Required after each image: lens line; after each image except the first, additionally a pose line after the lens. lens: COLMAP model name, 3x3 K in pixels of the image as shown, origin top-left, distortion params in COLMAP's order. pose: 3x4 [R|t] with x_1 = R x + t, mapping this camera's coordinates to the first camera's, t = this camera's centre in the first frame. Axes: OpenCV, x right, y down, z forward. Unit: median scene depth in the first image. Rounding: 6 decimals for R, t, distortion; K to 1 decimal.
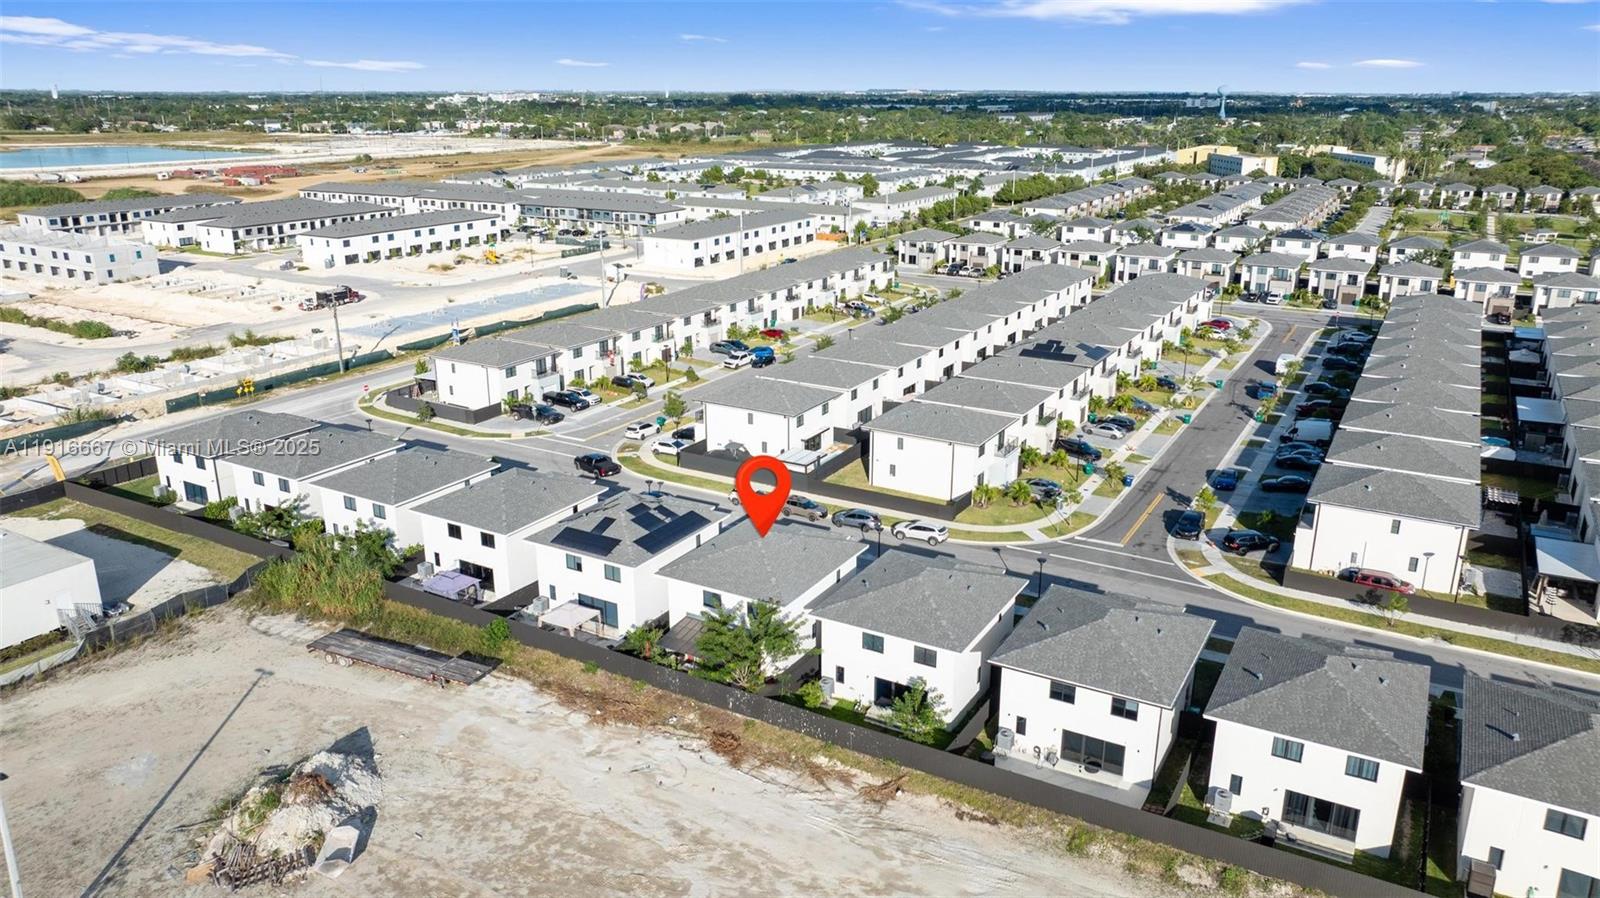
lens RADIAL K [[1121.9, 0, 809.7], [0, 1121.9, 450.0], [0, 0, 1]] dist [-0.036587, 0.037995]
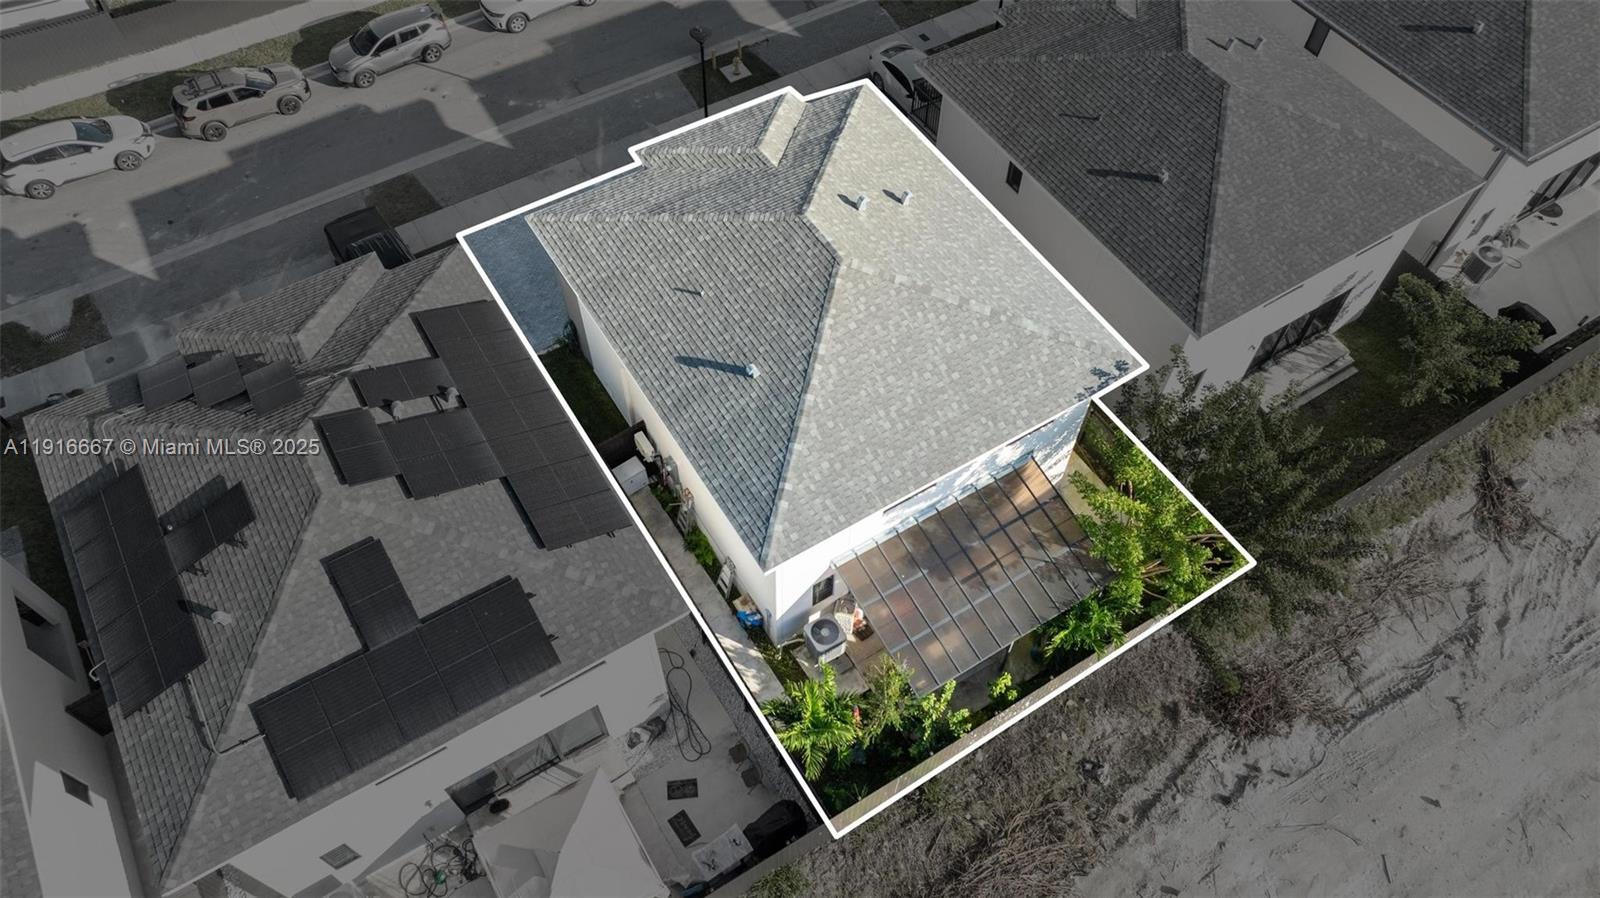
lens RADIAL K [[1121.9, 0, 802.6], [0, 1121.9, 440.0], [0, 0, 1]] dist [-0.036587, 0.037995]
pose [[0.476353, -0.724213, 0.498601, -0.242726], [0.261437, 0.658088, 0.706095, -0.114774], [-0.839487, -0.205998, 0.502819, 0.797158]]
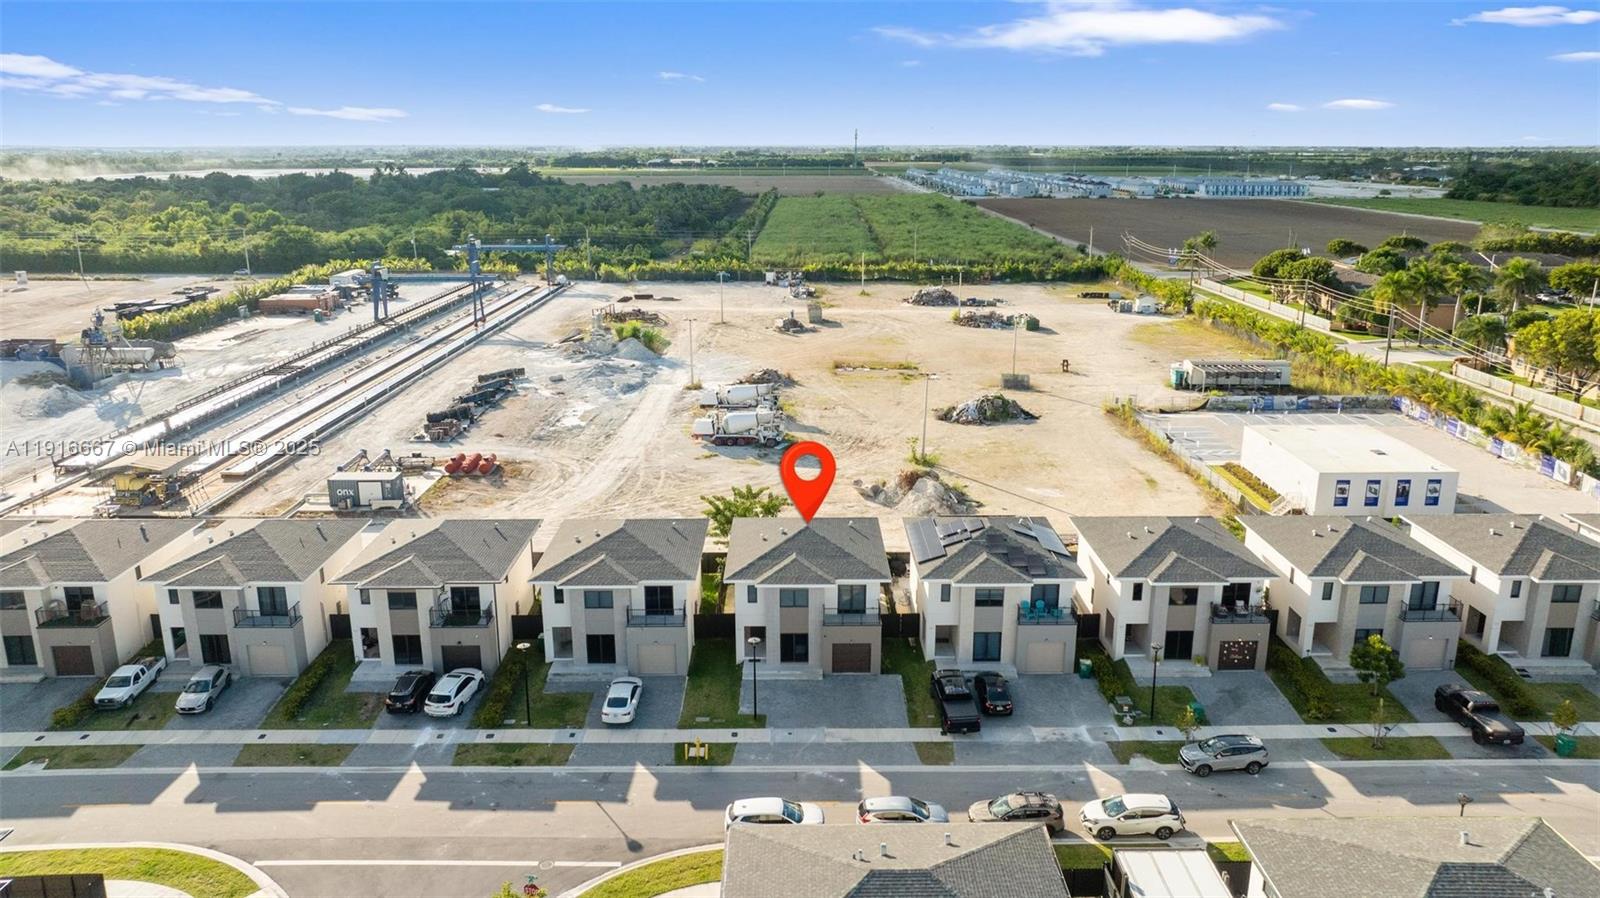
lens RADIAL K [[1122.2, 0, 805.4], [0, 1122.2, 454.8], [0, 0, 1]] dist [0.000475, 0.000851]
pose [[-0.862802, 0.133479, -0.487603, 0.401970], [-0.157065, 0.846006, 0.509513, -0.440188], [0.480524, 0.516194, -0.708971, 1.586054]]
